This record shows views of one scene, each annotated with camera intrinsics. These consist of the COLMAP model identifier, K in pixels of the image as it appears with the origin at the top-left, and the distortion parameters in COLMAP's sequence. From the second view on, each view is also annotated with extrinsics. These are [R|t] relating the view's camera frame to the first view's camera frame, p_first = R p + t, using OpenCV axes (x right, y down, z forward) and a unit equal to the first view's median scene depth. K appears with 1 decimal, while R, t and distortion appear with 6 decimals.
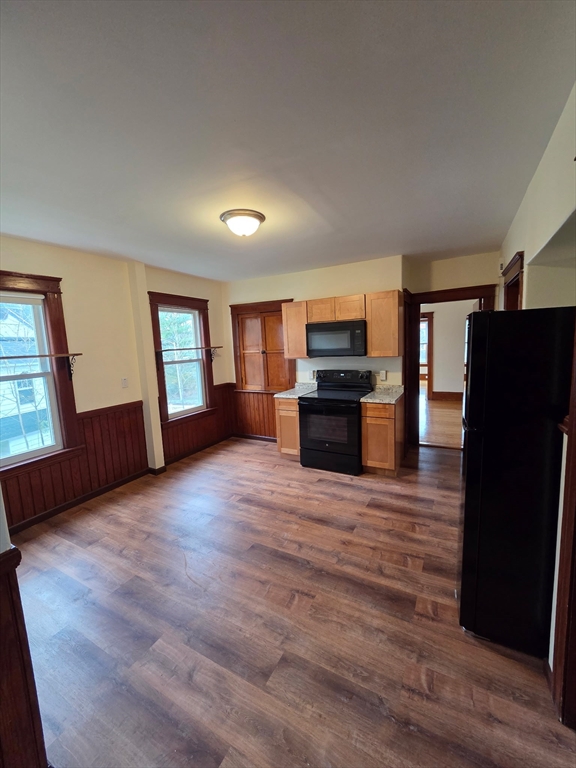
lens RADIAL K [[315.4, 0, 287.9], [0, 315.4, 384.9], [0, 0, 1]] dist [0.001029, -0.000363]
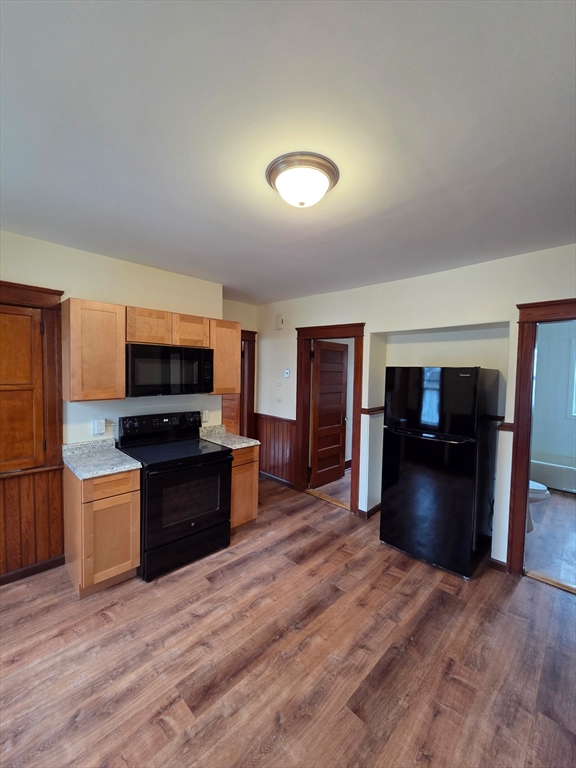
lens RADIAL K [[315.4, 0, 290.7], [0, 315.4, 383.5], [0, 0, 1]] dist [0.001029, -0.000363]
pose [[0.263322, 0.006846, 0.964684, -0.586838], [0.092557, 0.995182, -0.032327, -0.087099], [-0.960258, 0.097801, 0.261420, 0.715084]]
